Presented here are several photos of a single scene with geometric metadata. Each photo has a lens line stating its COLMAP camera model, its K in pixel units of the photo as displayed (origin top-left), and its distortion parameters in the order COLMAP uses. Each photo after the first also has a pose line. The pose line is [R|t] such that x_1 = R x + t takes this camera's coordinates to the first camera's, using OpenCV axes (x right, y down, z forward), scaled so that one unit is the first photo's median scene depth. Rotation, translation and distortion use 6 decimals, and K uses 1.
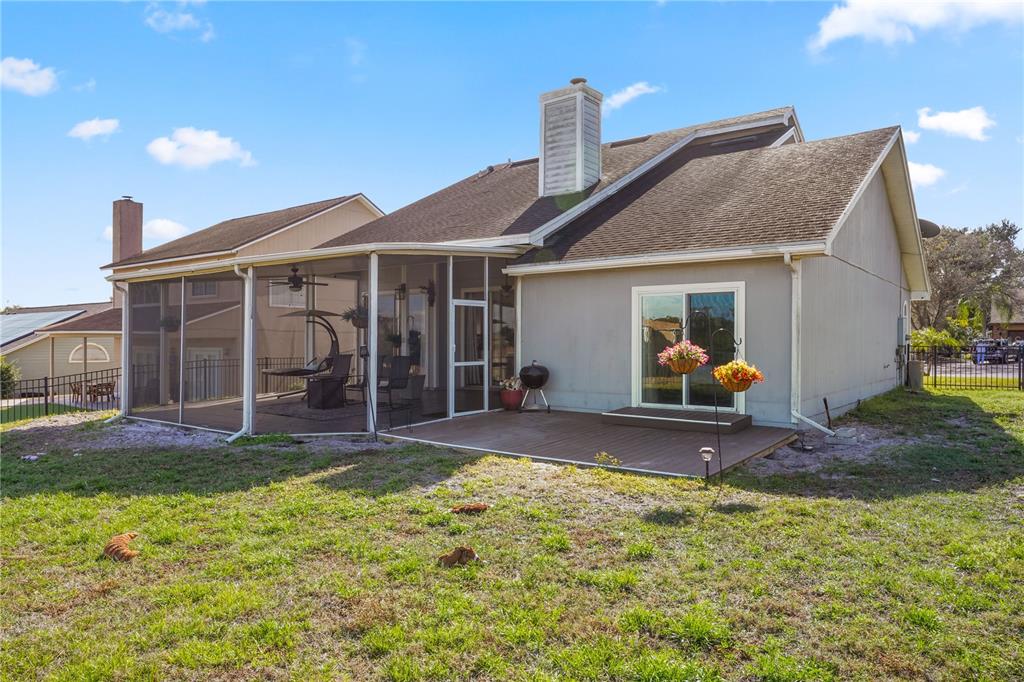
lens RADIAL K [[696.3, 0, 512.0], [0, 696.3, 341.0], [0, 0, 1]] dist [-0.000344, -0.000259]
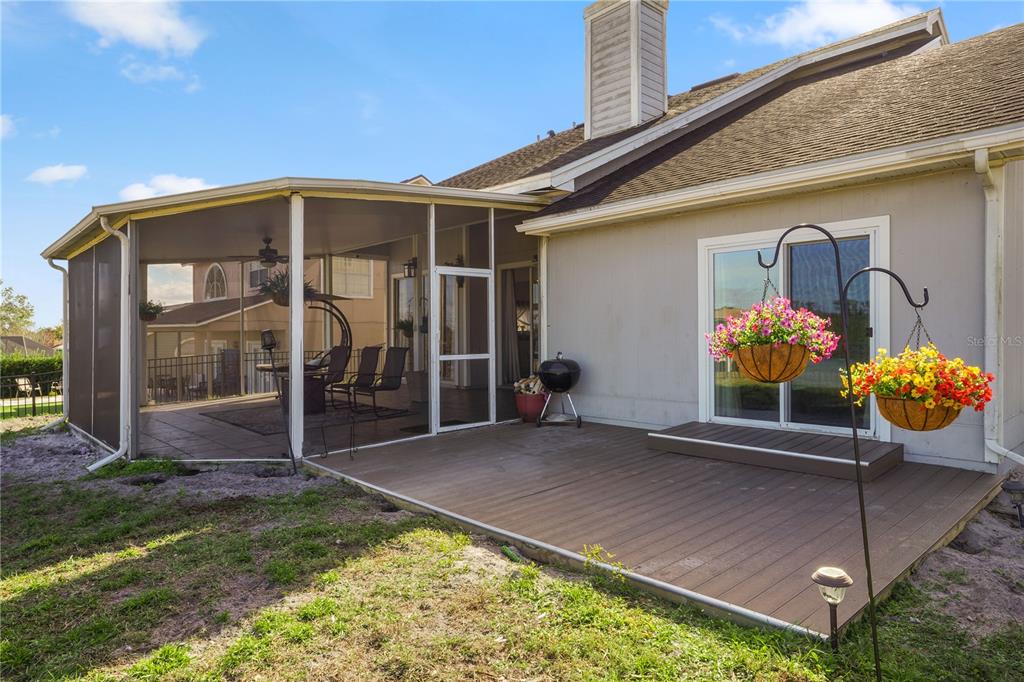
lens RADIAL K [[634.5, 0, 512.0], [0, 634.5, 341.0], [0, 0, 1]] dist [-0.045859, 0.053043]
pose [[0.985199, -0.007310, -0.171257, 0.094796], [0.008696, 0.999935, 0.007340, 0.011469], [0.171192, -0.008720, 0.985199, 0.360129]]
